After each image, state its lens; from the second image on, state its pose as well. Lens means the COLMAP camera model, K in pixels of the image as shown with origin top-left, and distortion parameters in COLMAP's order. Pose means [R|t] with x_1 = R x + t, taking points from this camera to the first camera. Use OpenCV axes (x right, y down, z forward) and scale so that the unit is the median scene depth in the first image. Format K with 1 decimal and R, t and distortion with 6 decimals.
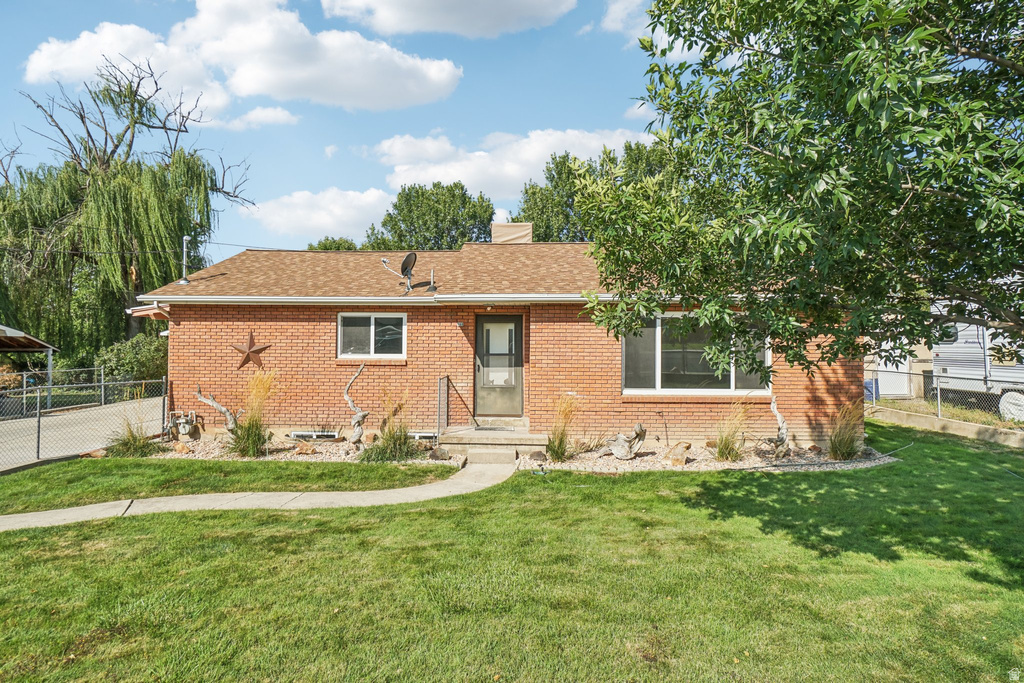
lens RADIAL K [[577.5, 0, 486.7], [0, 577.5, 341.1], [0, 0, 1]] dist [-0.001370, 0.000310]
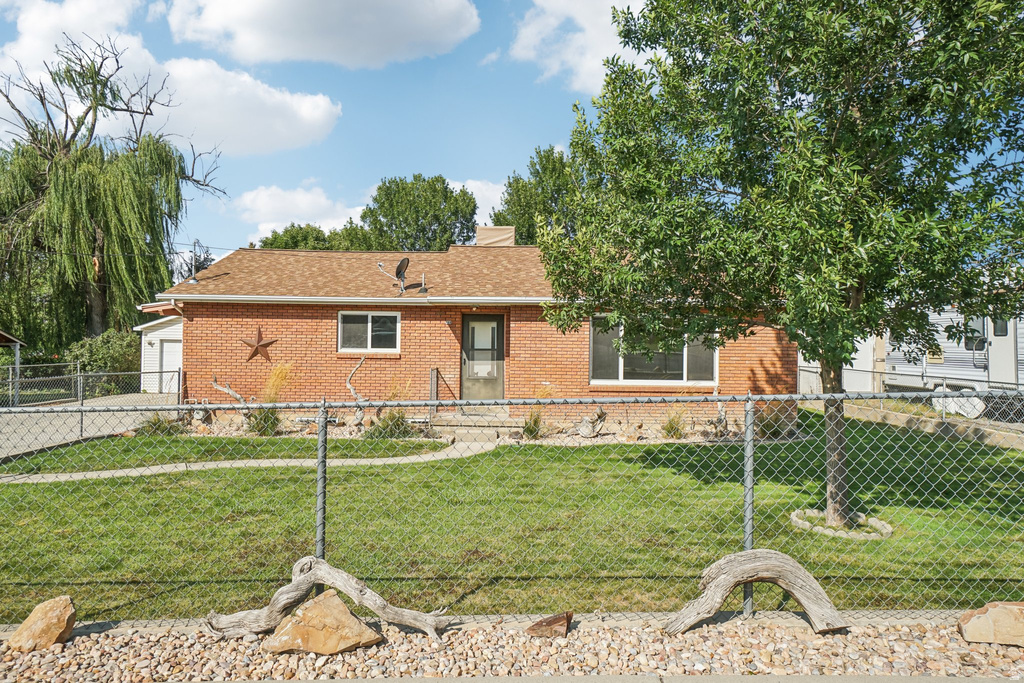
lens RADIAL K [[681.8, 0, 485.3], [0, 681.8, 360.8], [0, 0, 1]] dist [0.033649, -0.000990]
pose [[0.999505, 0.006180, 0.030855, -0.014479], [-0.007048, 0.999581, 0.028084, 0.007590], [-0.030669, -0.028287, 0.999129, -0.325620]]
